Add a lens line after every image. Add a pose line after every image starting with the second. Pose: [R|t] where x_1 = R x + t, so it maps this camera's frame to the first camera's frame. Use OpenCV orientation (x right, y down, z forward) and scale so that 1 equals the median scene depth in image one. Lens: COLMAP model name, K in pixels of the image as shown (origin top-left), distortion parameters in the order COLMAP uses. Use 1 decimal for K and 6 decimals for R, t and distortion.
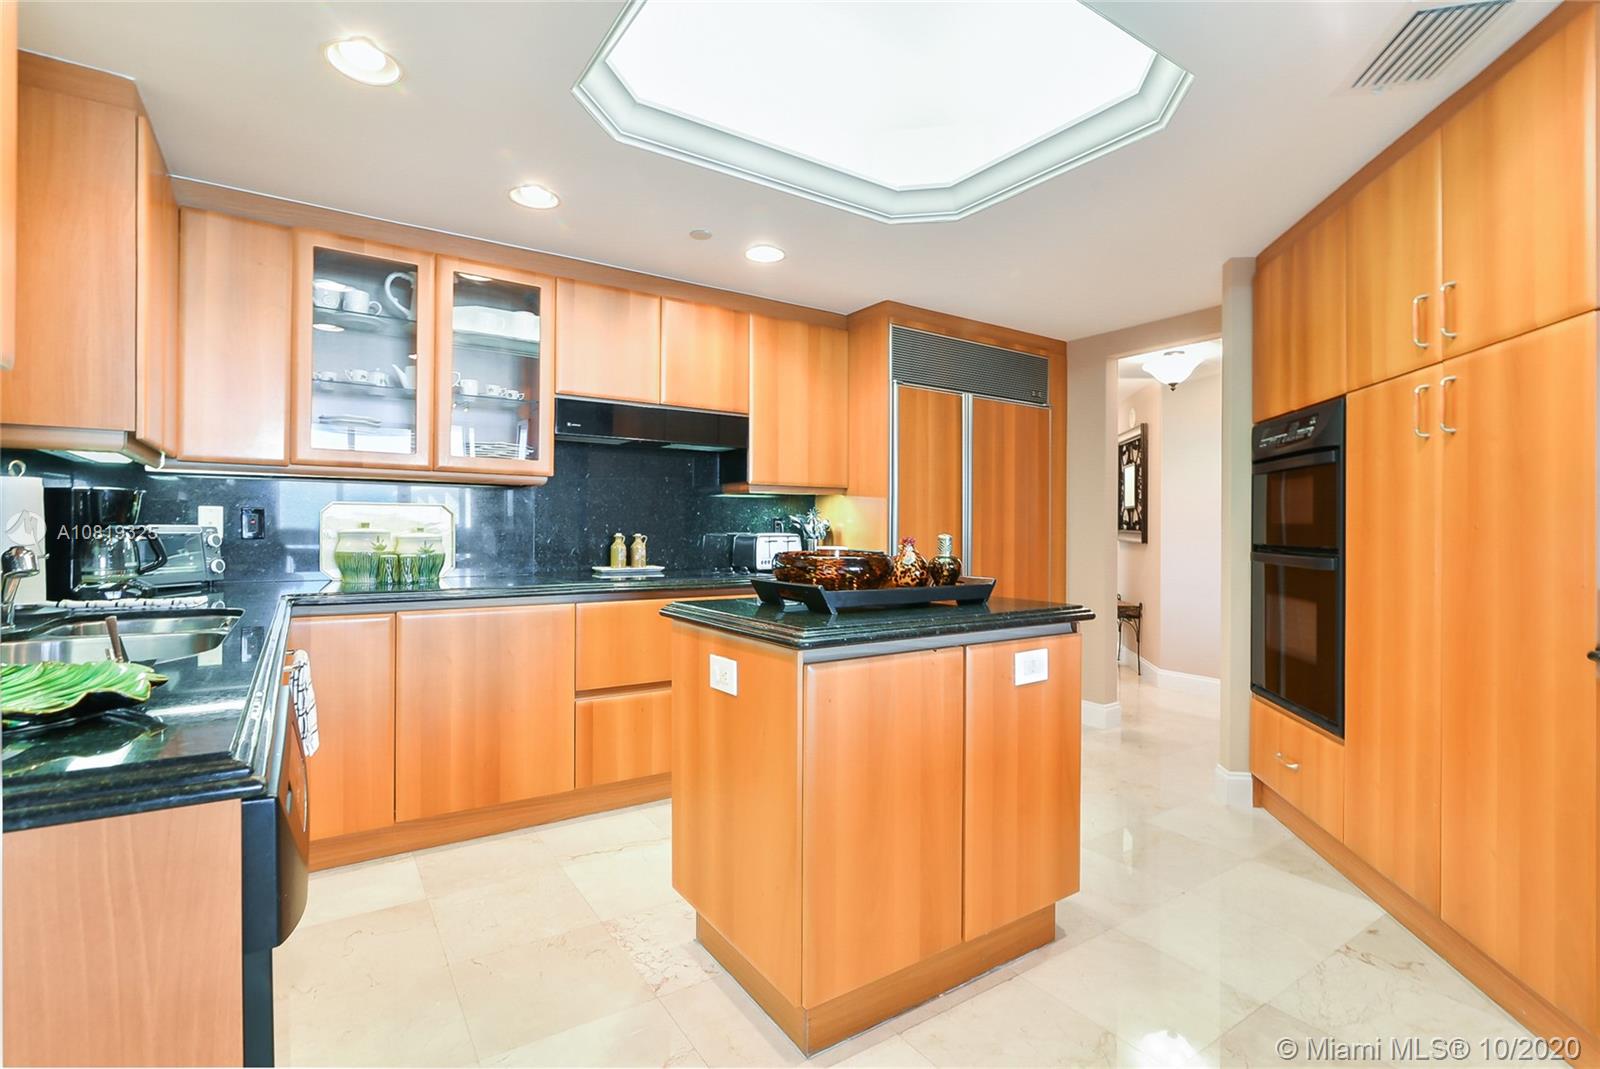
lens RADIAL K [[737.9, 0, 797.8], [0, 737.9, 525.9], [0, 0, 1]] dist [-0.002139, -0.000186]
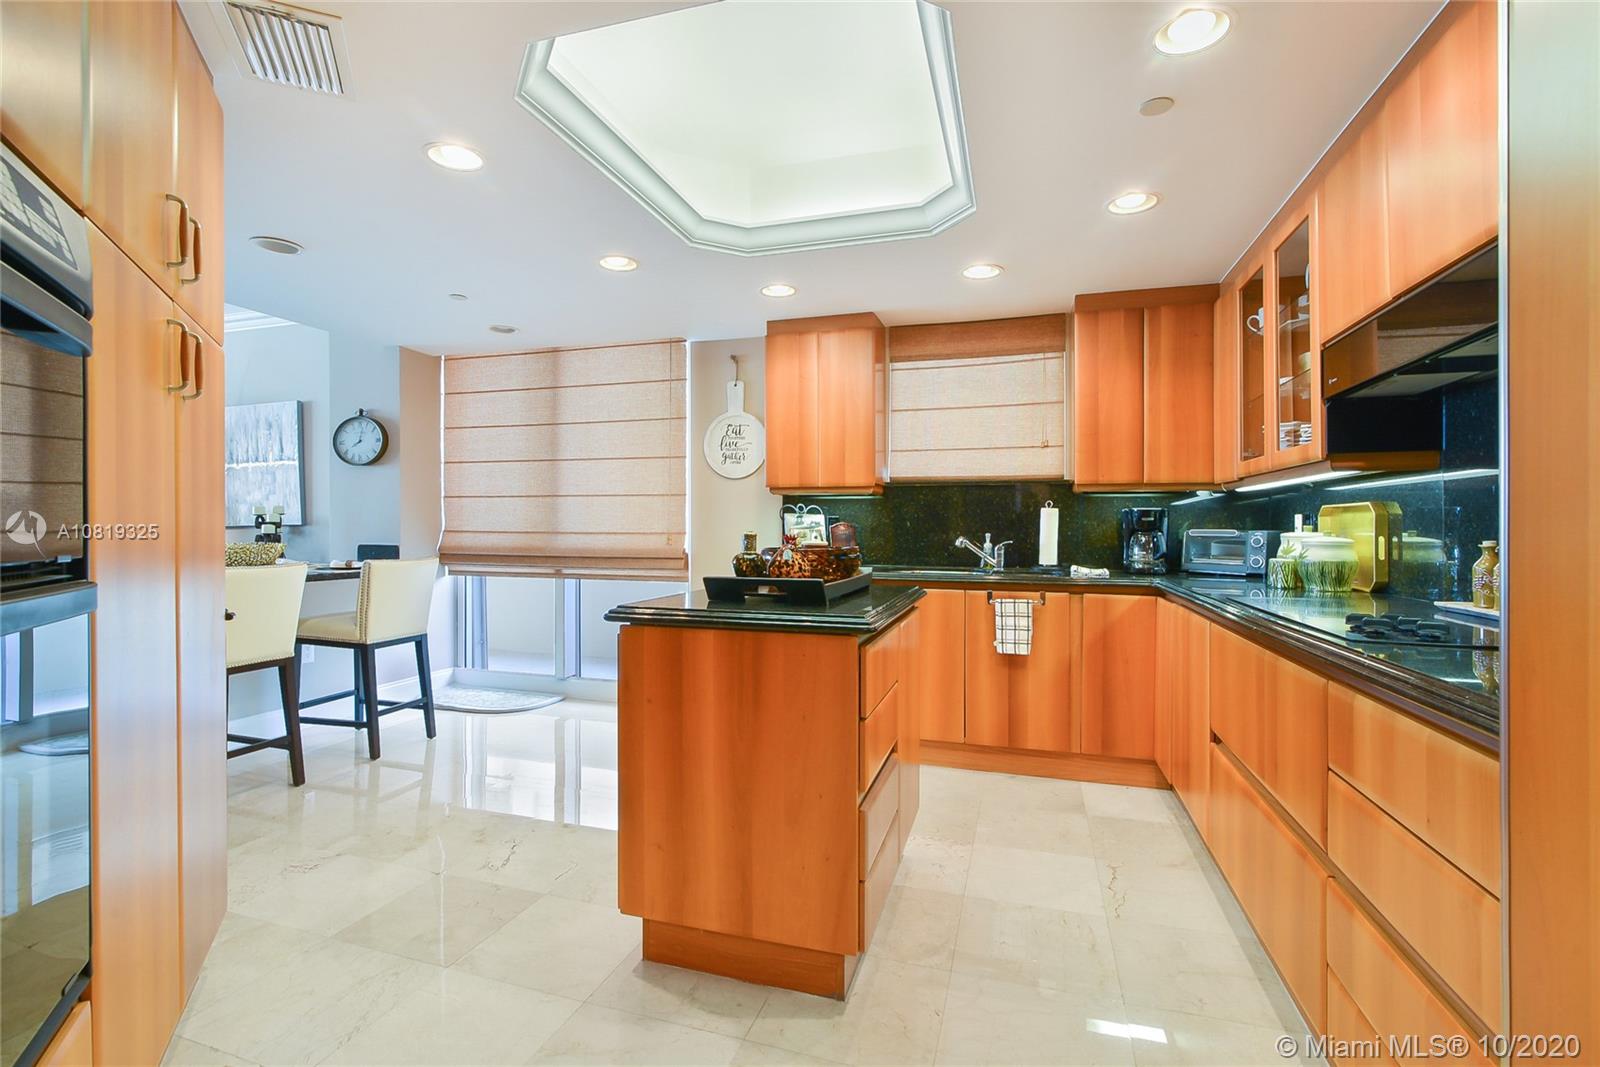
lens RADIAL K [[737.9, 0, 800.3], [0, 737.9, 534.3], [0, 0, 1]] dist [-0.002139, -0.000186]
pose [[-0.775825, -0.014498, -0.630781, 0.682724], [-0.012972, 0.999891, -0.007027, 0.020499], [0.630814, 0.002731, -0.775929, 1.591001]]
